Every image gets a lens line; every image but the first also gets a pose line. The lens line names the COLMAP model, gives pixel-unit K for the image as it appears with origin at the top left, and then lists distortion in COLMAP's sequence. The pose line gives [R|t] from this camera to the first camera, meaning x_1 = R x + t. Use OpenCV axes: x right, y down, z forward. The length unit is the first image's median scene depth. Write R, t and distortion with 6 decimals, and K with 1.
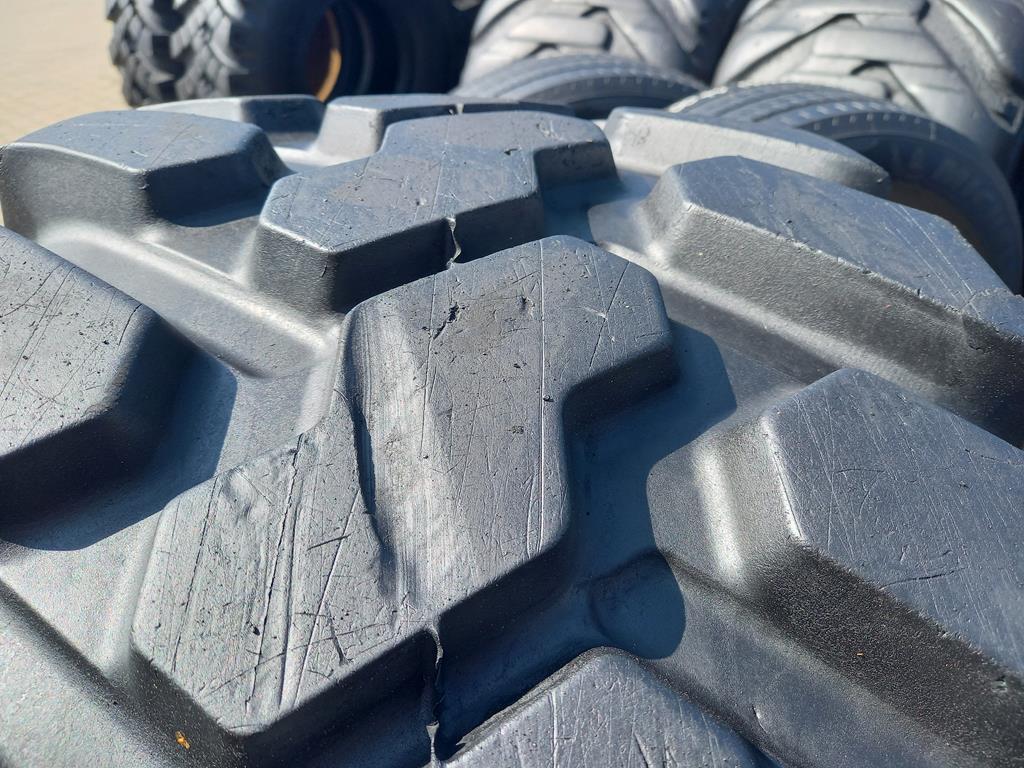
lens RADIAL K [[785.0, 0, 512.0], [0, 785.0, 384.0], [0, 0, 1]] dist [-0.002580, -0.006071]
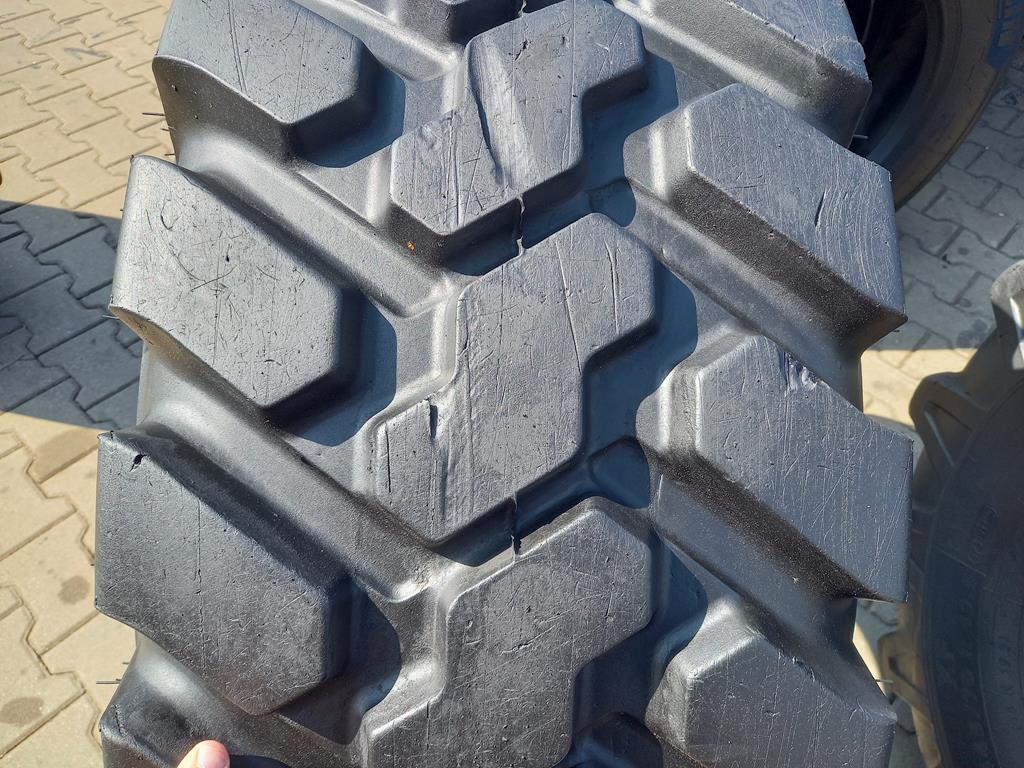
lens RADIAL K [[763.4, 0, 509.5], [0, 763.4, 389.0], [0, 0, 1]] dist [0.035832, -0.050575]
pose [[0.999474, 0.030420, -0.011270, -0.057673], [-0.024827, 0.940876, 0.337841, 0.052288], [0.020881, -0.337384, 0.941136, -0.828642]]
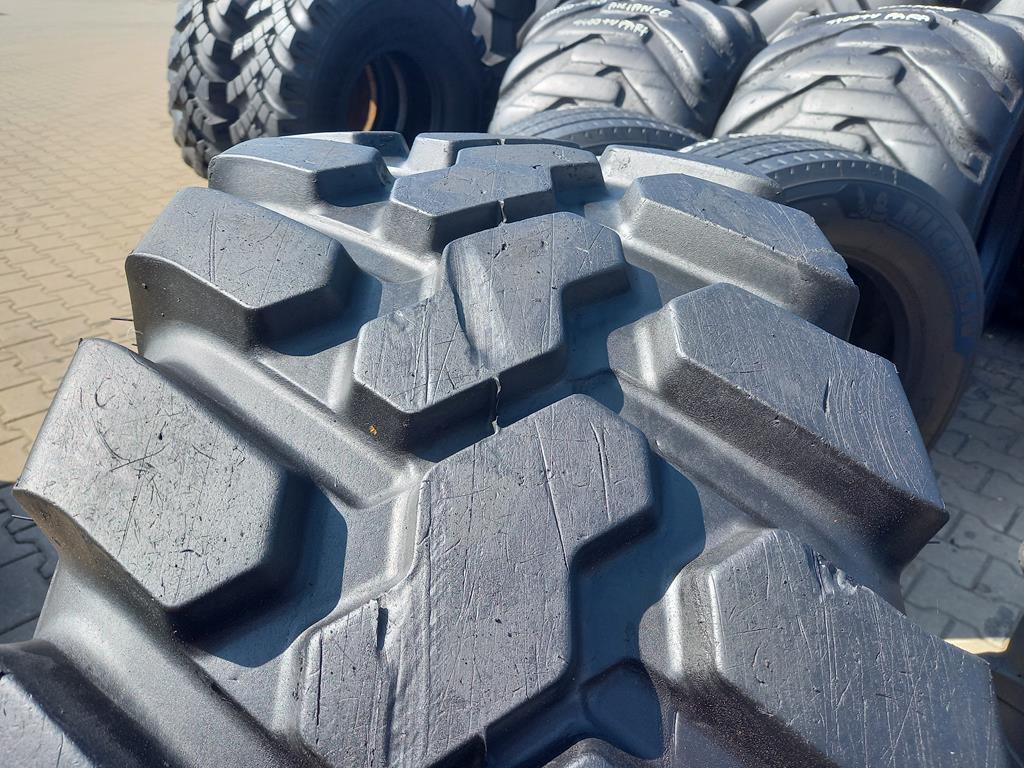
lens RADIAL K [[763.4, 0, 509.5], [0, 763.4, 389.0], [0, 0, 1]] dist [0.035832, -0.050575]
pose [[0.999416, 0.027216, -0.020653, -0.014348], [-0.028114, 0.998615, -0.044482, 0.276336], [0.019414, 0.045036, 0.998797, -0.659473]]
